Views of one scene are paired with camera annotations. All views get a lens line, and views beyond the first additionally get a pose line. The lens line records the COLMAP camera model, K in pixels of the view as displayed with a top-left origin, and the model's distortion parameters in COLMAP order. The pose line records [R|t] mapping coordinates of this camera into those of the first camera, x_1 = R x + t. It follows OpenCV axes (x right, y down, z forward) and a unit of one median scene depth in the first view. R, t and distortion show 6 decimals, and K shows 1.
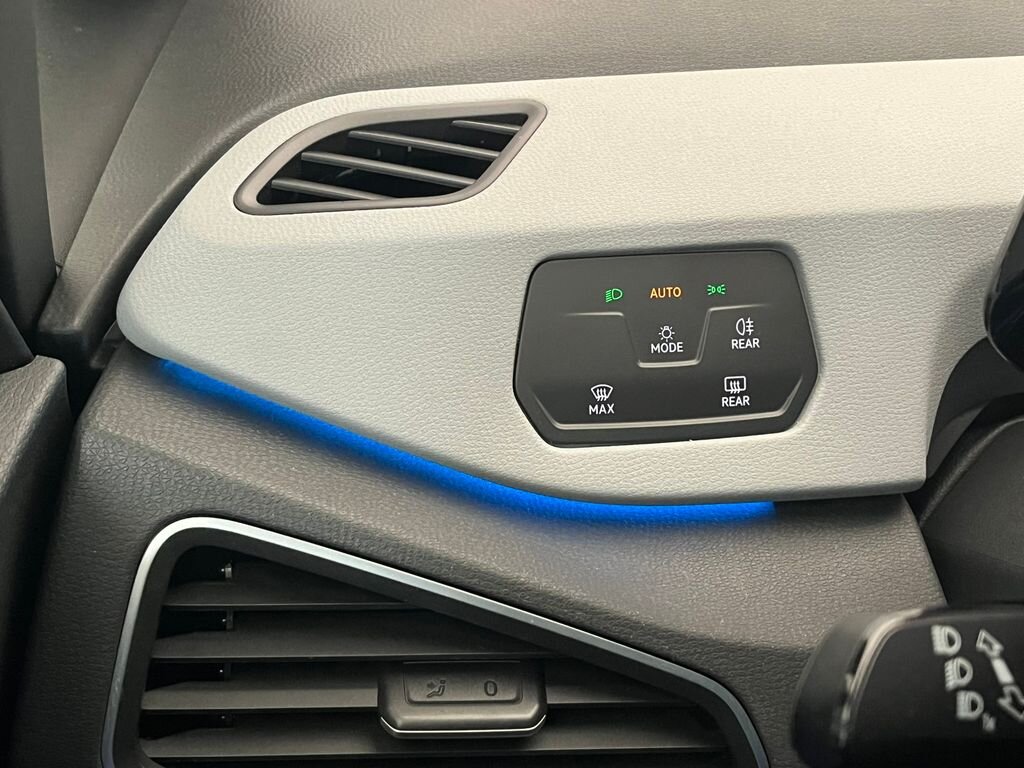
lens RADIAL K [[1285.5, 0, 512.0], [0, 1285.5, 384.0], [0, 0, 1]] dist [0.070830, -0.046699]
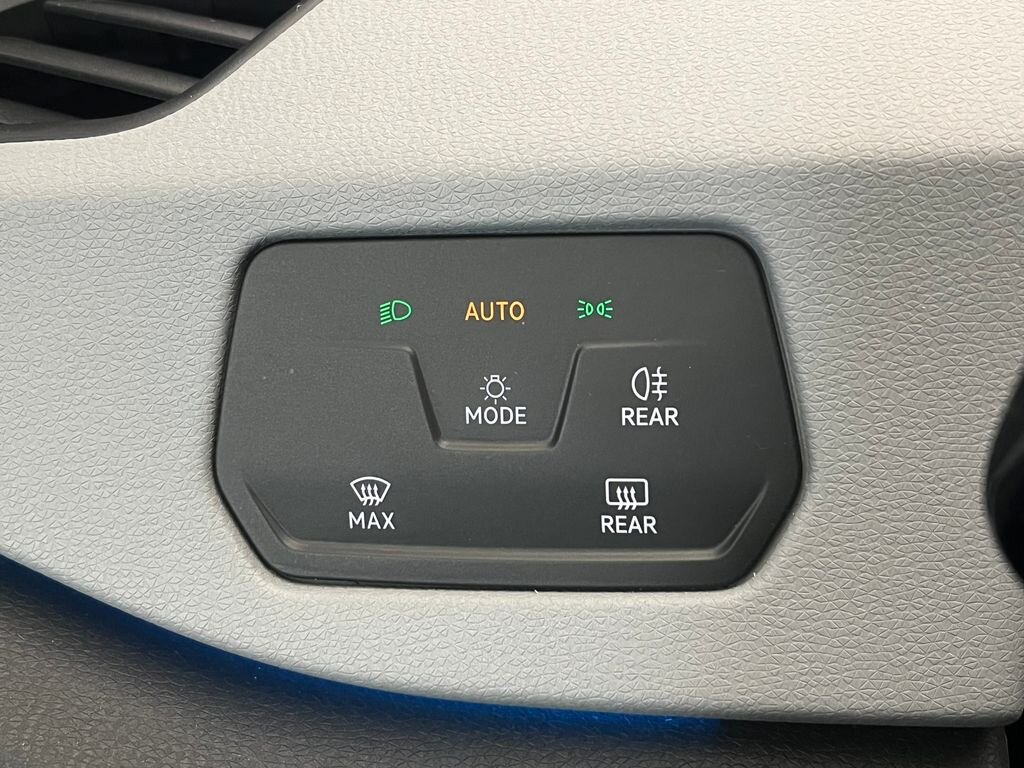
lens RADIAL K [[1285.5, 0, 512.0], [0, 1285.5, 384.0], [0, 0, 1]] dist [0.070830, -0.046699]
pose [[0.953782, 0.068390, -0.292615, 0.277774], [-0.038507, 0.993546, 0.106695, -0.096642], [0.298023, -0.090496, 0.950259, 0.501152]]
